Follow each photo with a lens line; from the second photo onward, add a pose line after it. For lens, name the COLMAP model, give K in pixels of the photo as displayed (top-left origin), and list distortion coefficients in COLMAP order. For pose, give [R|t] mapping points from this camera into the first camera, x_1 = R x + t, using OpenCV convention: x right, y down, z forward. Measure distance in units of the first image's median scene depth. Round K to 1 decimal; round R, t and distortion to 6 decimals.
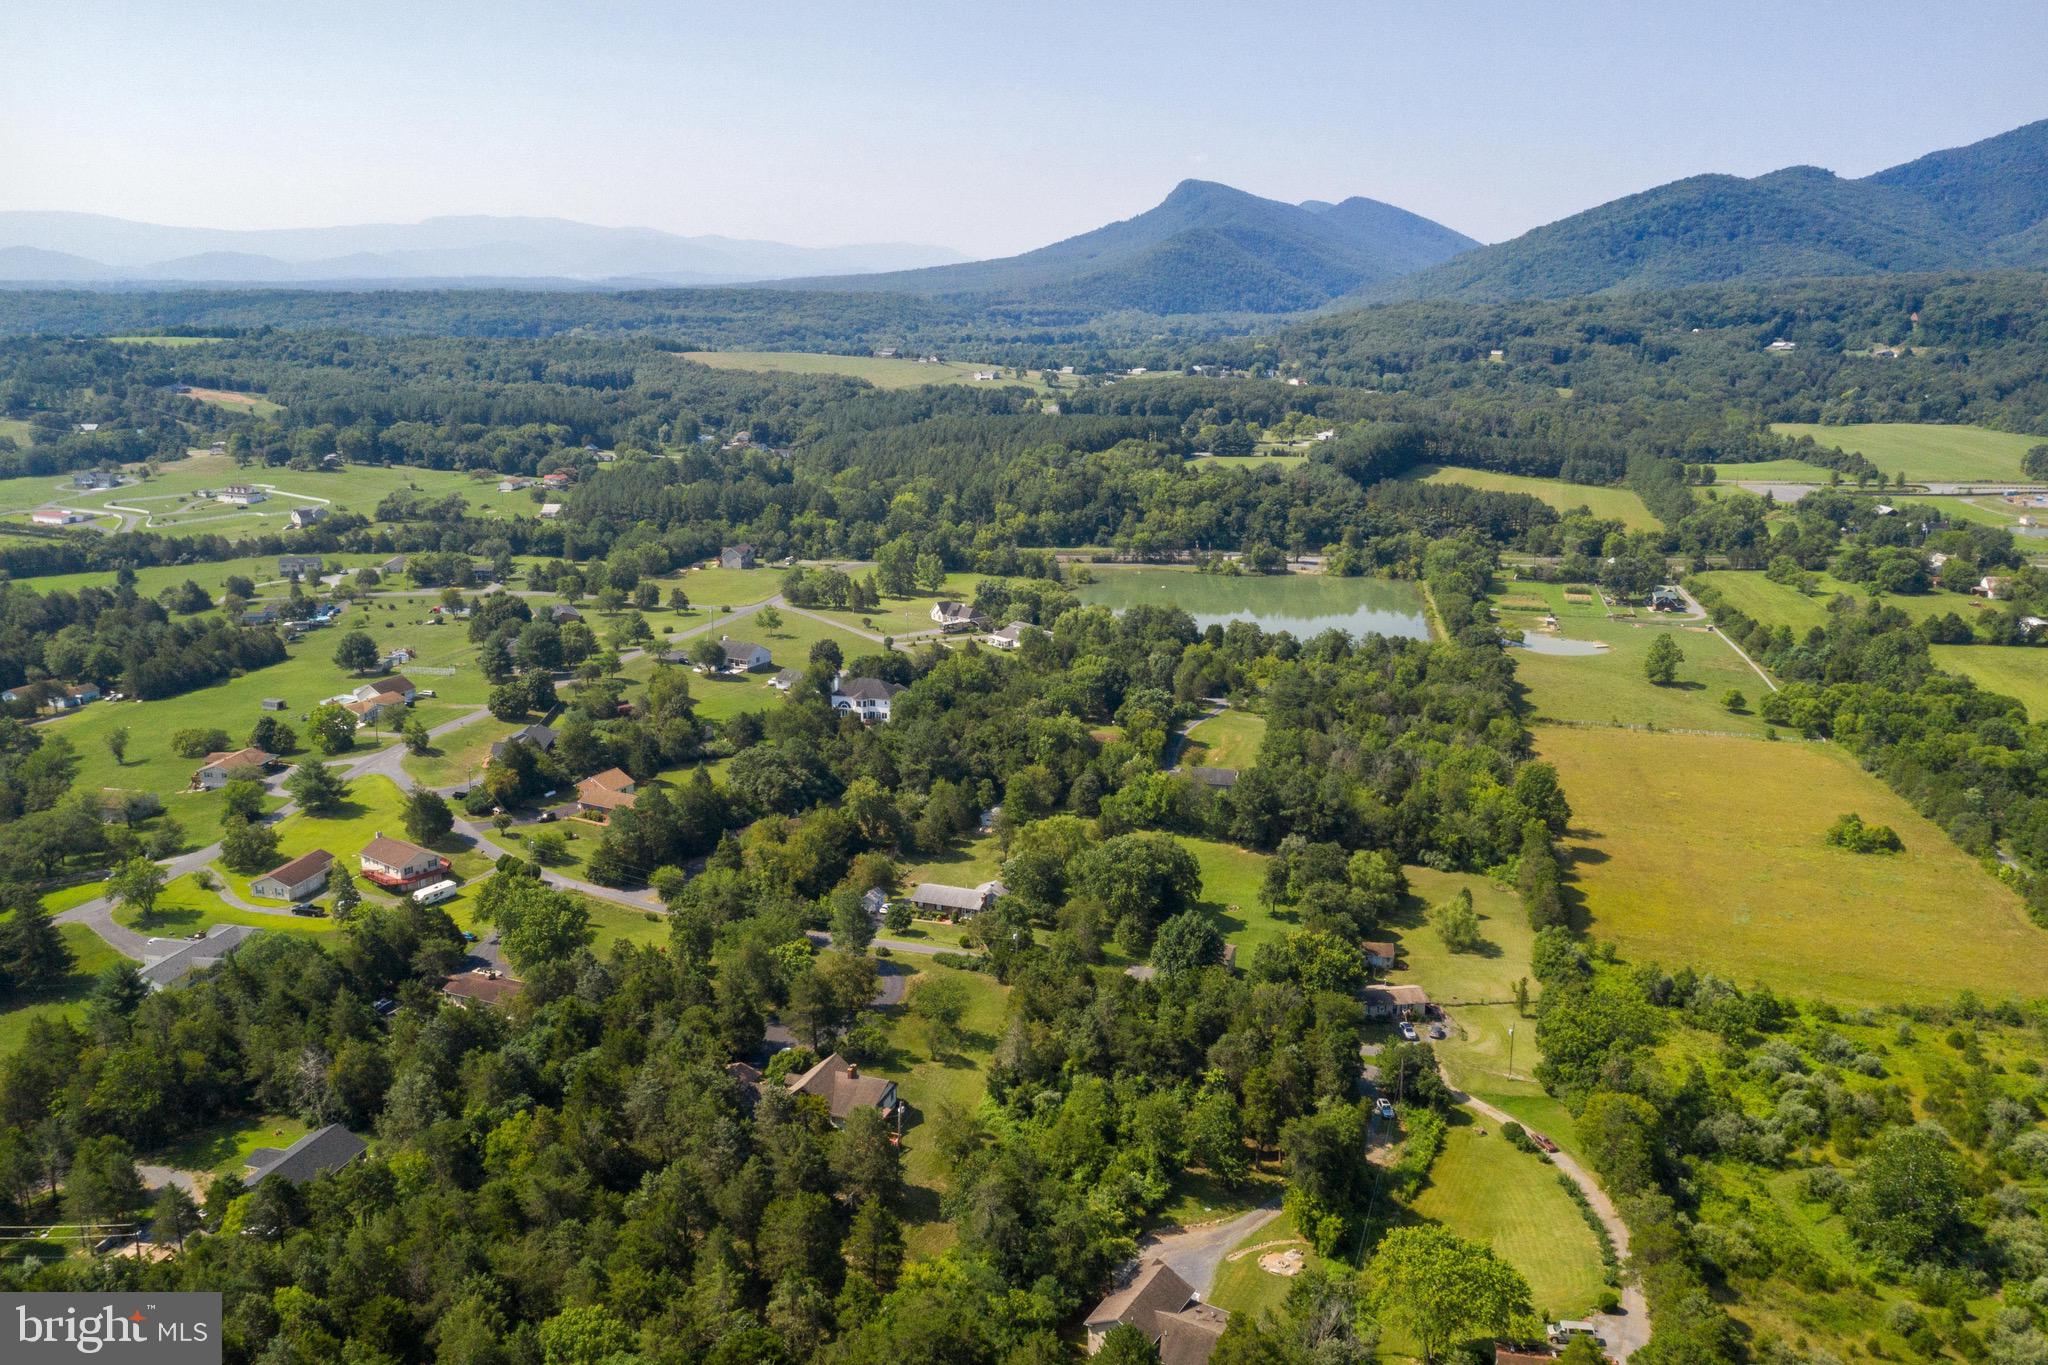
lens RADIAL K [[1617.2, 0, 1030.0], [0, 1617.2, 711.3], [0, 0, 1]] dist [-0.008543, 0.002426]
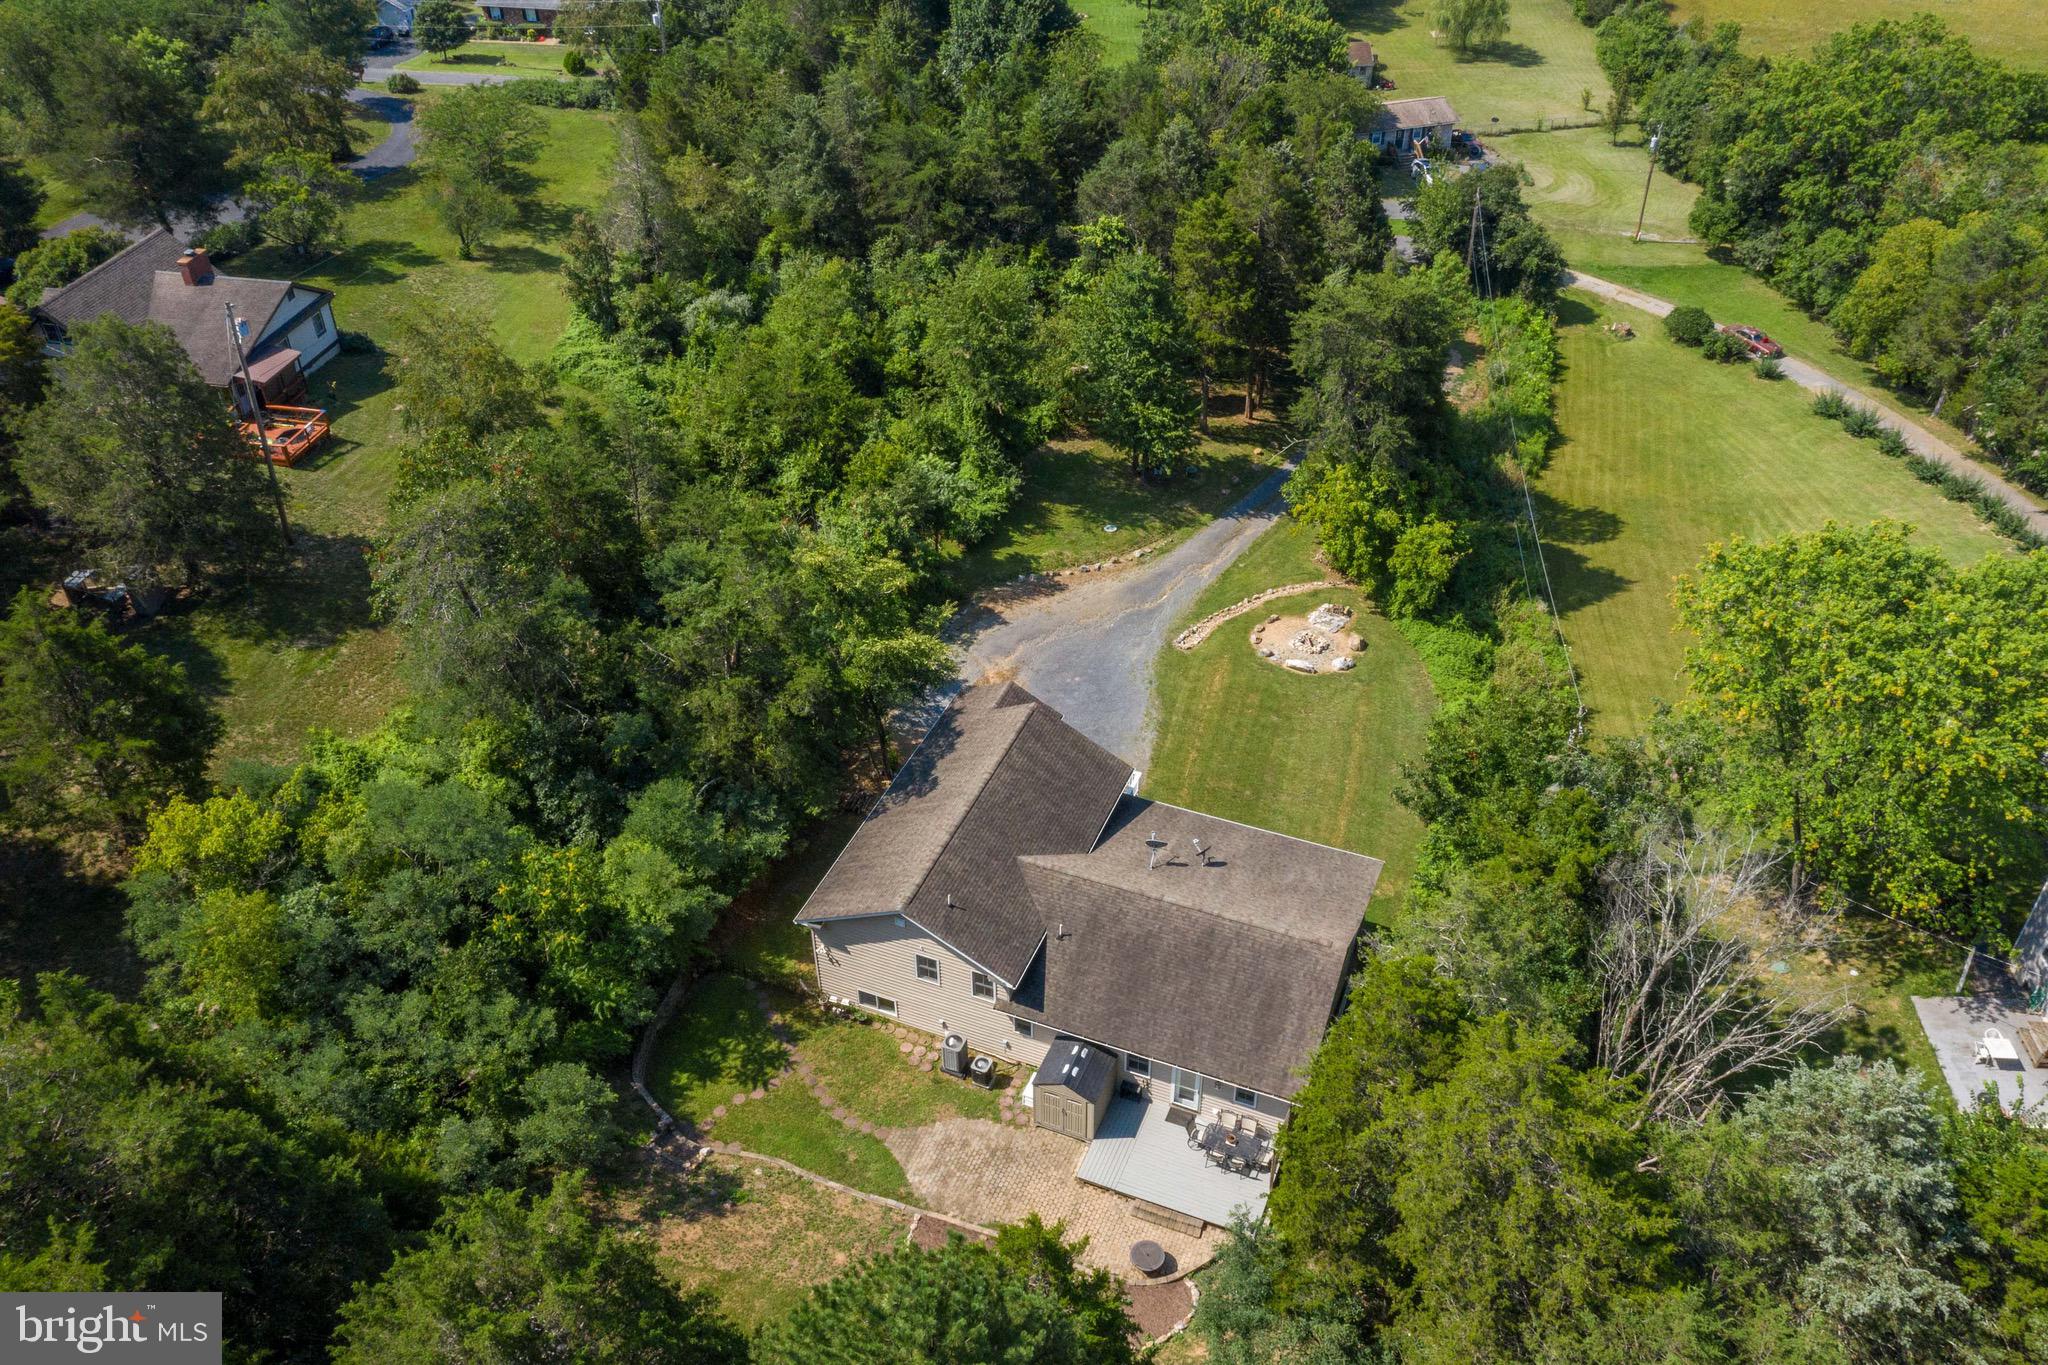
lens RADIAL K [[1617.7, 0, 1033.7], [0, 1617.7, 681.8], [0, 0, 1]] dist [-0.000919, 0.001685]
pose [[0.989743, -0.095027, 0.106675, 0.037594], [0.046962, 0.921612, 0.385261, 0.165124], [-0.134923, -0.376300, 0.916621, 0.546896]]
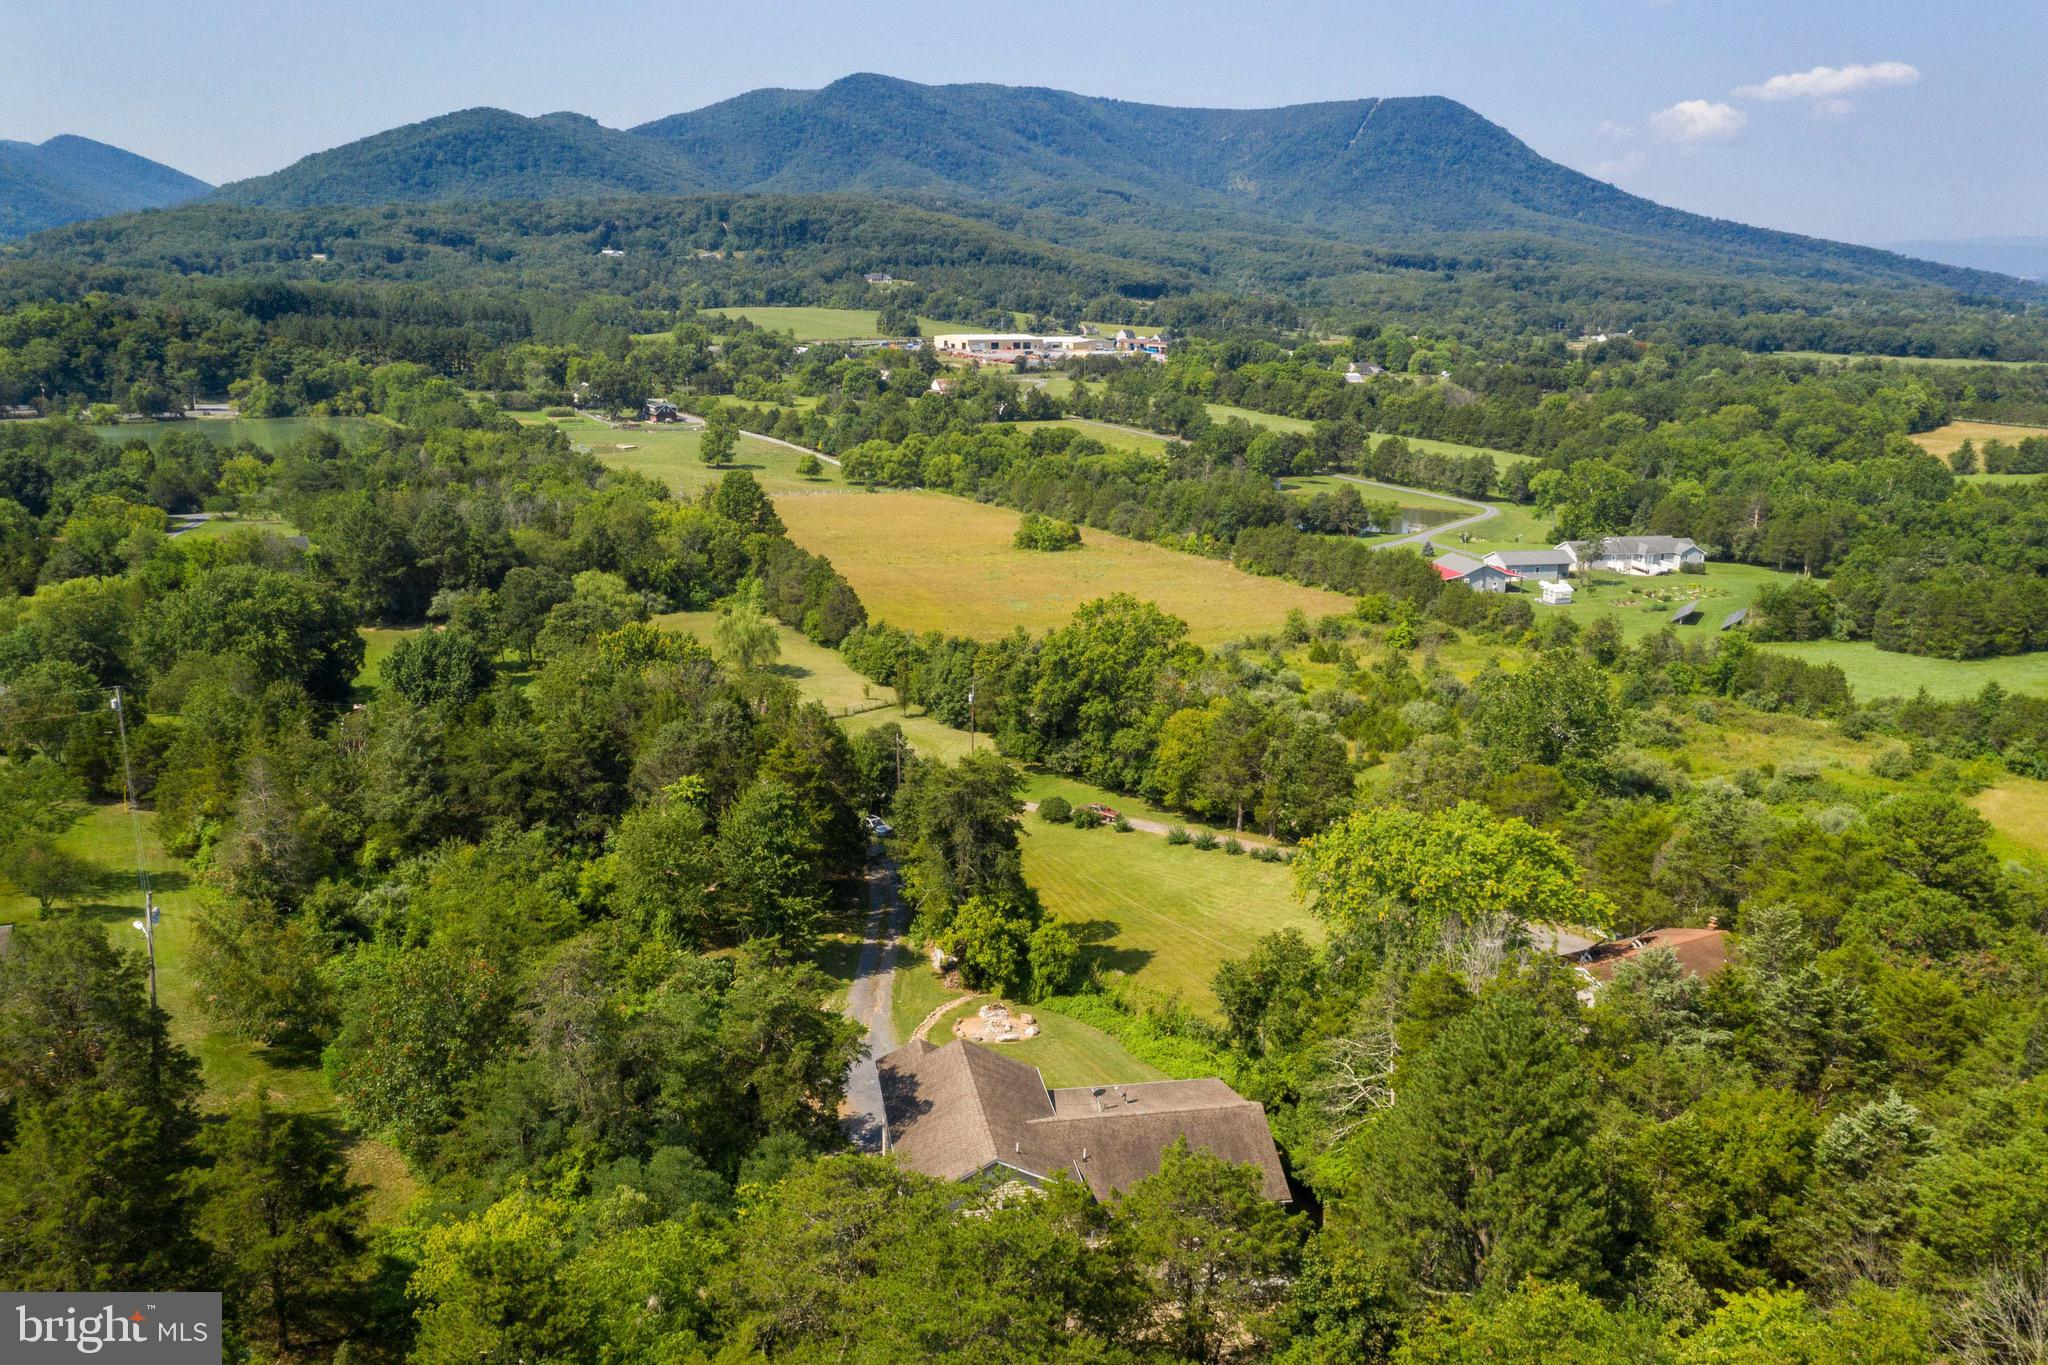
lens RADIAL K [[1617.7, 0, 1033.7], [0, 1617.7, 681.8], [0, 0, 1]] dist [-0.000919, 0.001685]
pose [[0.755006, -0.151726, 0.637923, -0.132954], [0.154454, 0.986638, 0.051864, 0.176721], [-0.637268, 0.059372, 0.768352, 0.500525]]
